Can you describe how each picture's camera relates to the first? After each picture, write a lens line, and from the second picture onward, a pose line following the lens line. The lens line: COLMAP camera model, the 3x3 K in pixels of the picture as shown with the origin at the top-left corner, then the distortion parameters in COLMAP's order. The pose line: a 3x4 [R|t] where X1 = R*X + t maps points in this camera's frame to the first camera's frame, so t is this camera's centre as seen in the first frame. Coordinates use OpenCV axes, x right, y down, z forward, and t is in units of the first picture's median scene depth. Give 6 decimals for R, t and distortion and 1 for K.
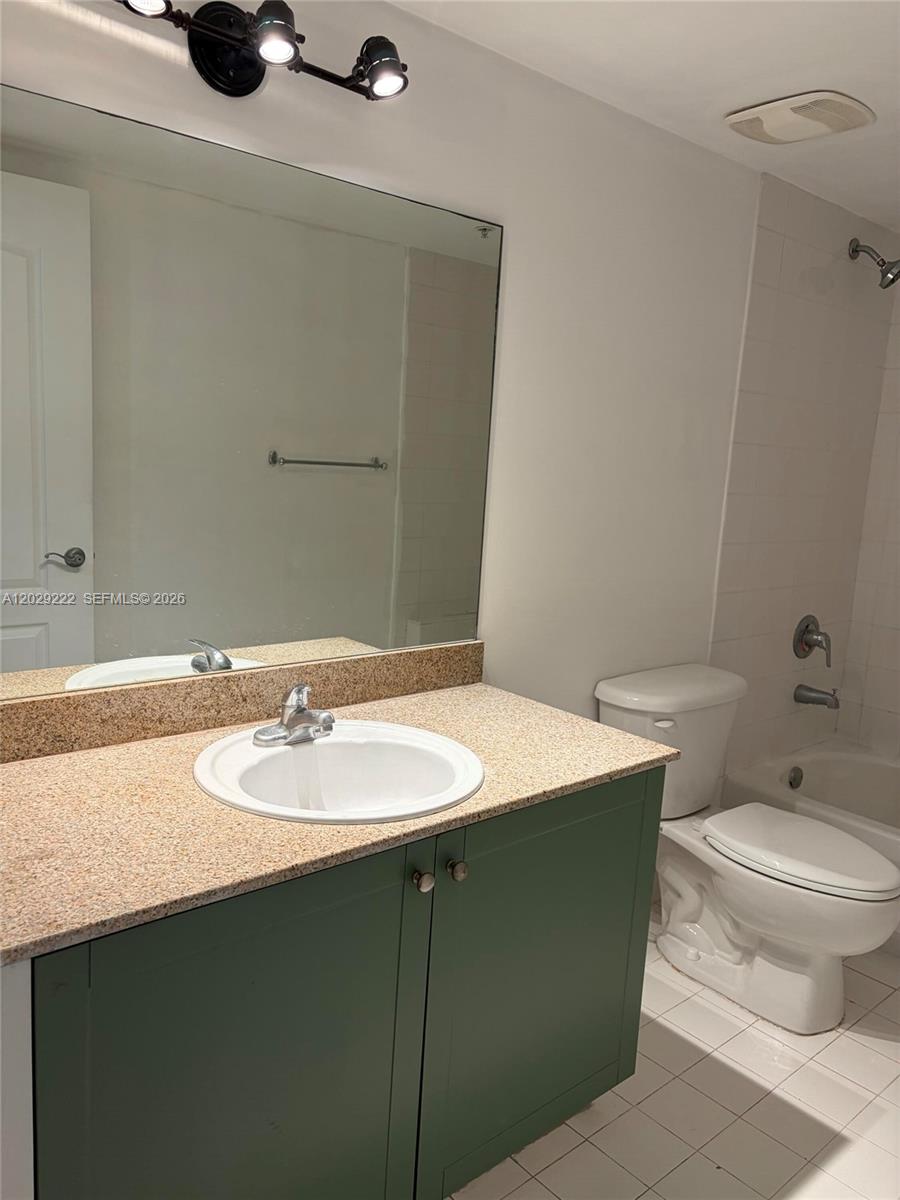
lens RADIAL K [[913.9, 0, 446.3], [0, 913.9, 602.2], [0, 0, 1]] dist [0.042115, -0.047633]
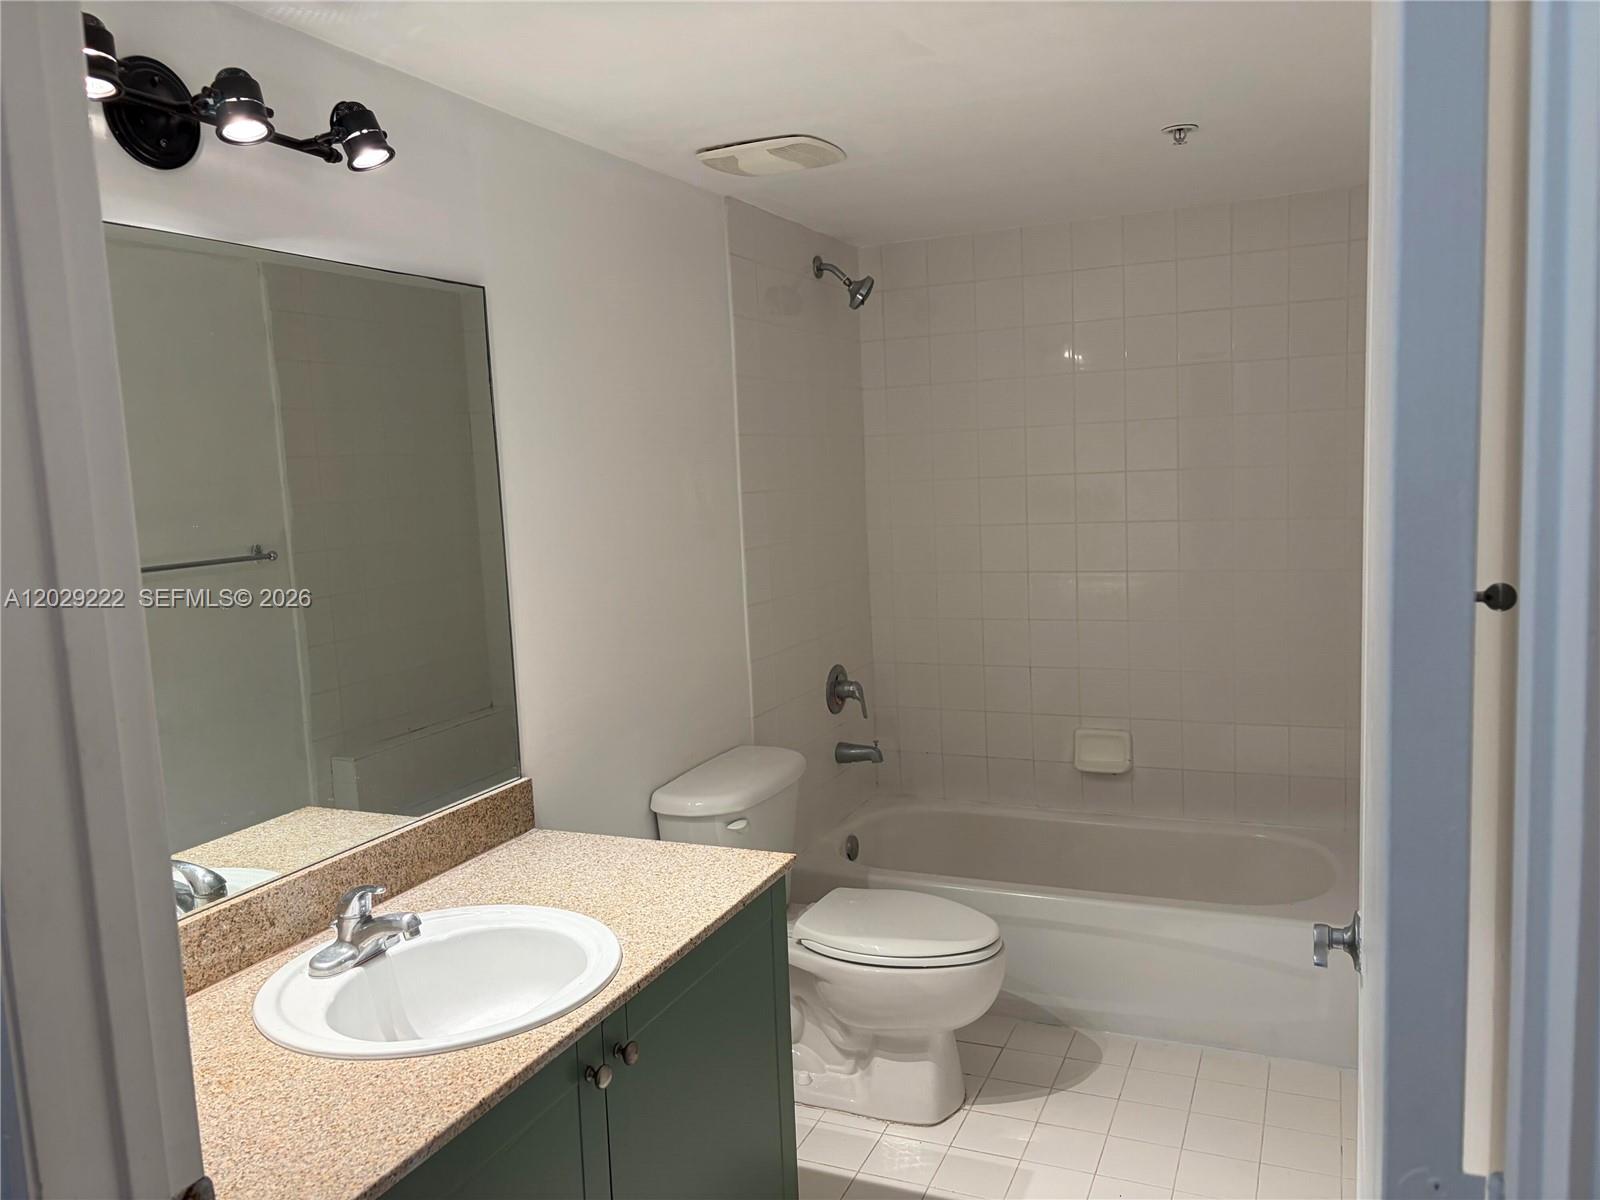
lens RADIAL K [[1218.5, 0, 812.5], [0, 1218.5, 596.9], [0, 0, 1]] dist [0.042115, -0.047633]
pose [[0.896952, -0.144582, 0.417820, -0.168691], [0.163663, 0.986466, -0.009987, -0.064888], [-0.410722, 0.077339, 0.908475, -0.114004]]
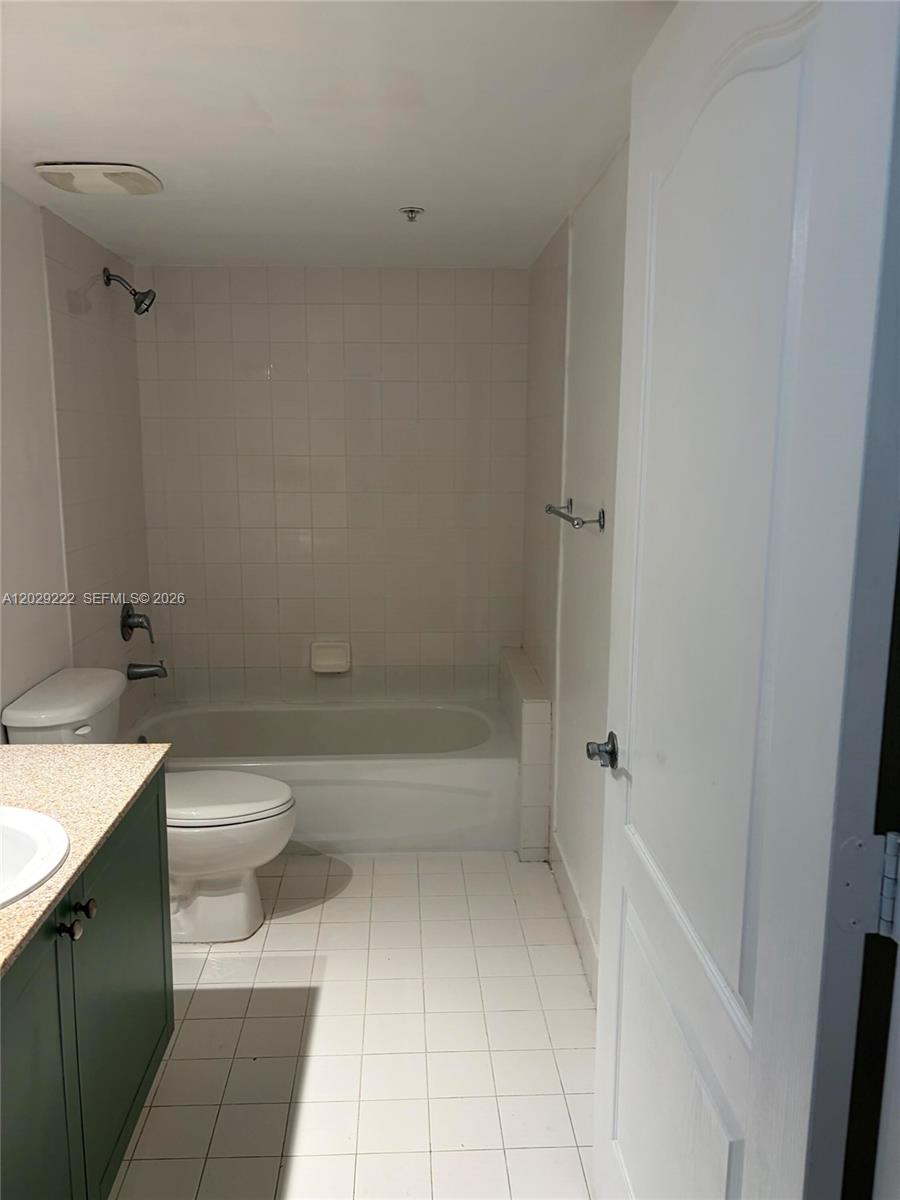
lens RADIAL K [[913.9, 0, 442.2], [0, 913.9, 591.1], [0, 0, 1]] dist [0.042115, -0.047633]
pose [[0.624101, -0.181277, 0.760024, -0.316525], [0.159444, 0.981794, 0.103243, -0.078262], [-0.764902, 0.056747, 0.641642, -0.020033]]
